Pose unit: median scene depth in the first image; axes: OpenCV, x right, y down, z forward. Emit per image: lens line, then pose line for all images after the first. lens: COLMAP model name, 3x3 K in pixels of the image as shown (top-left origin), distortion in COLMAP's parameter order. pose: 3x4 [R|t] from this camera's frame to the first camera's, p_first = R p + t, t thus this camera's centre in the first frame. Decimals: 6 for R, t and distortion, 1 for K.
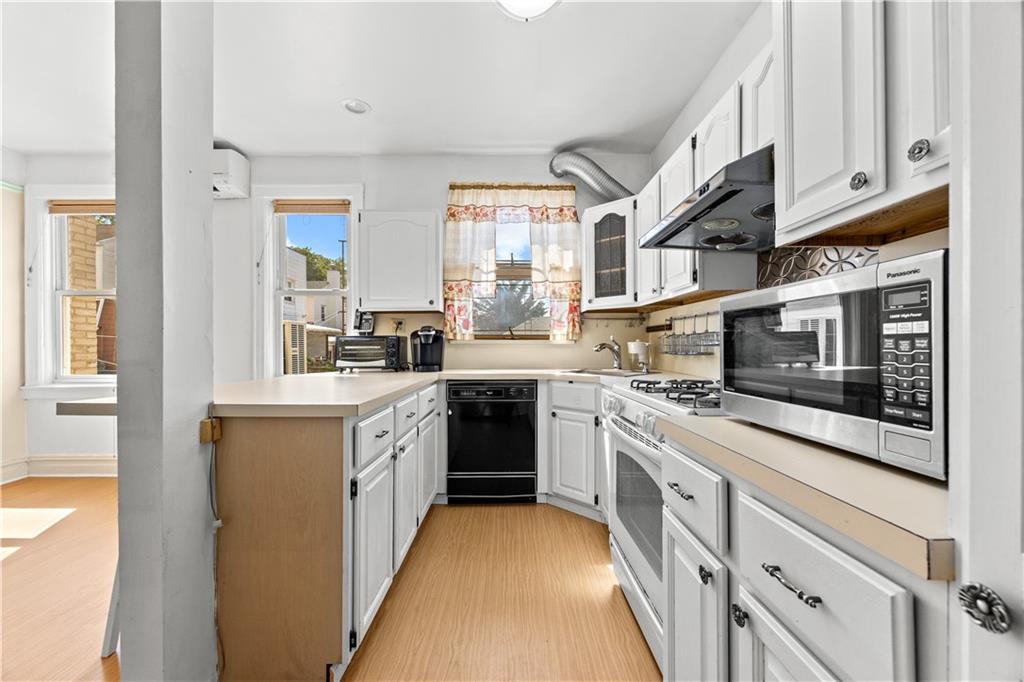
lens RADIAL K [[388.9, 0, 508.3], [0, 388.9, 343.5], [0, 0, 1]] dist [-0.000290, -0.000088]
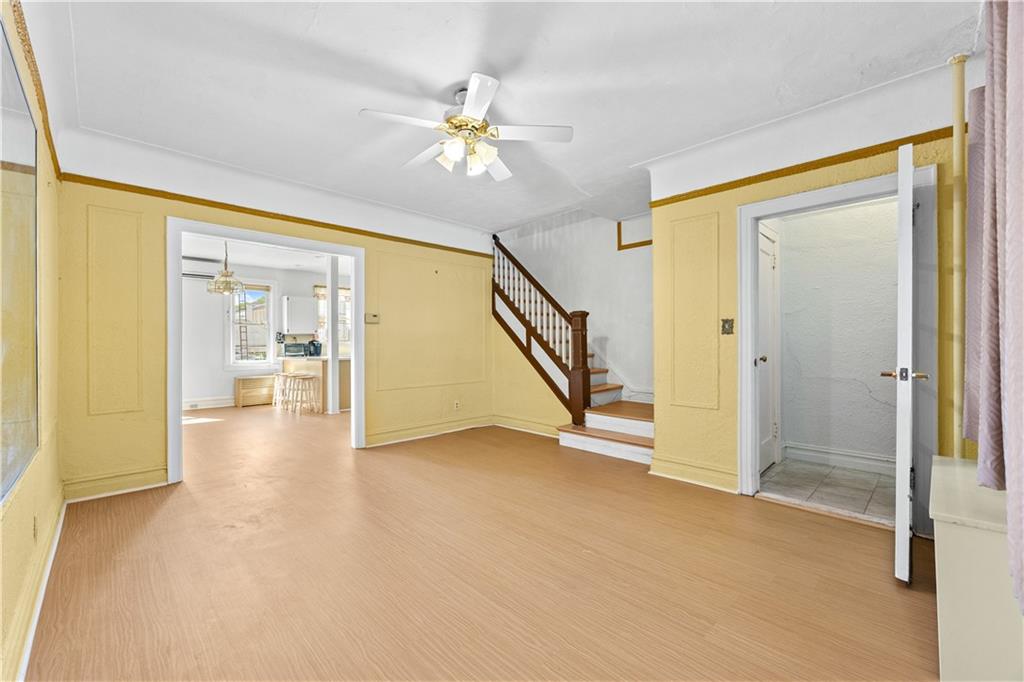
lens RADIAL K [[407.7, 0, 487.2], [0, 407.7, 342.9], [0, 0, 1]] dist [-0.001043, 0.000013]
pose [[0.742478, -0.002083, 0.669867, -1.248338], [-0.001278, 0.999989, 0.004526, -0.038060], [-0.669869, -0.004216, 0.742467, -2.006548]]
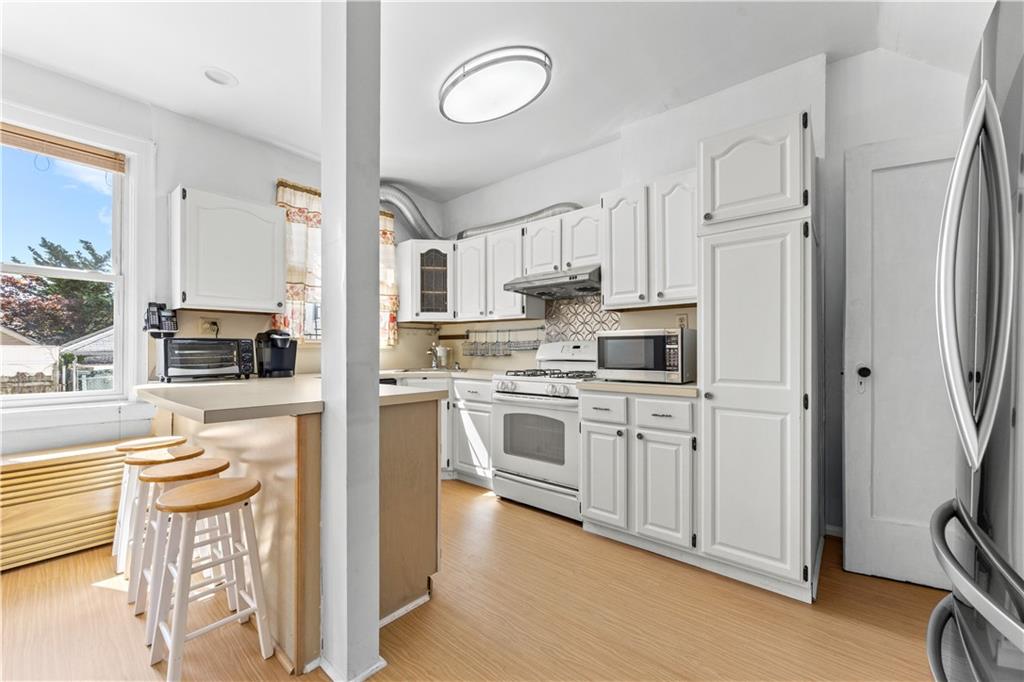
lens RADIAL K [[399.3, 0, 510.1], [0, 399.3, 347.8], [0, 0, 1]] dist [-0.000614, -0.000144]
pose [[0.657771, 0.004285, 0.753206, -0.564667], [-0.006155, 0.999981, -0.000314, -0.002686], [-0.753193, -0.004429, 0.657785, -0.075526]]
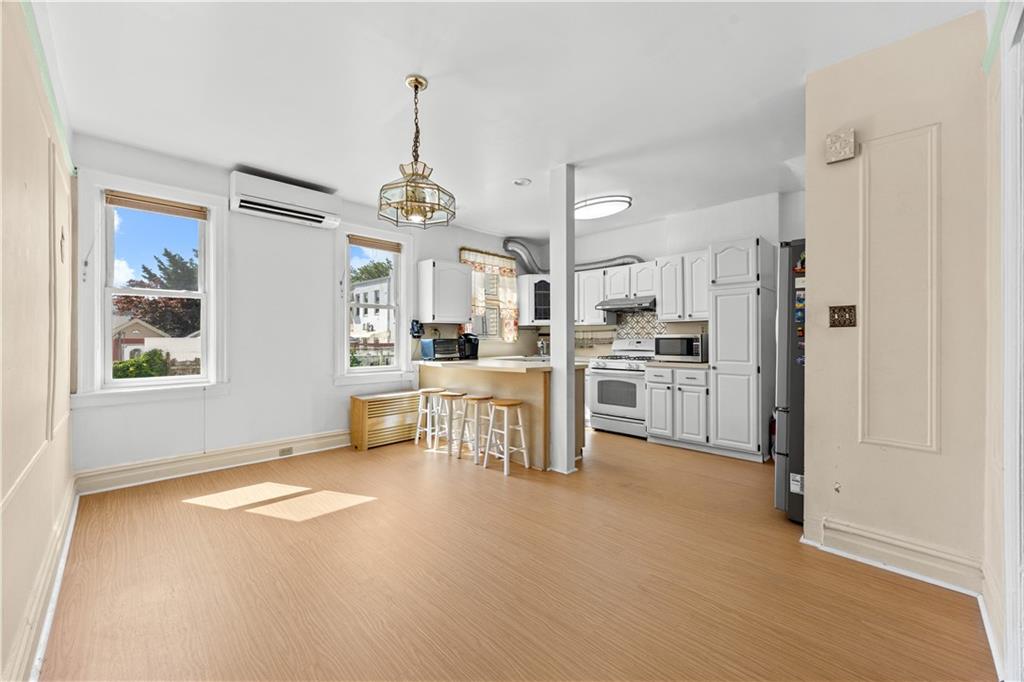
lens RADIAL K [[388.6, 0, 503.4], [0, 388.6, 335.5], [0, 0, 1]] dist [-0.000007, -0.000033]
pose [[0.725614, 0.005626, 0.688079, -1.286273], [-0.004320, 0.999984, -0.003621, -0.027823], [-0.688088, -0.000345, 0.725627, -0.355718]]
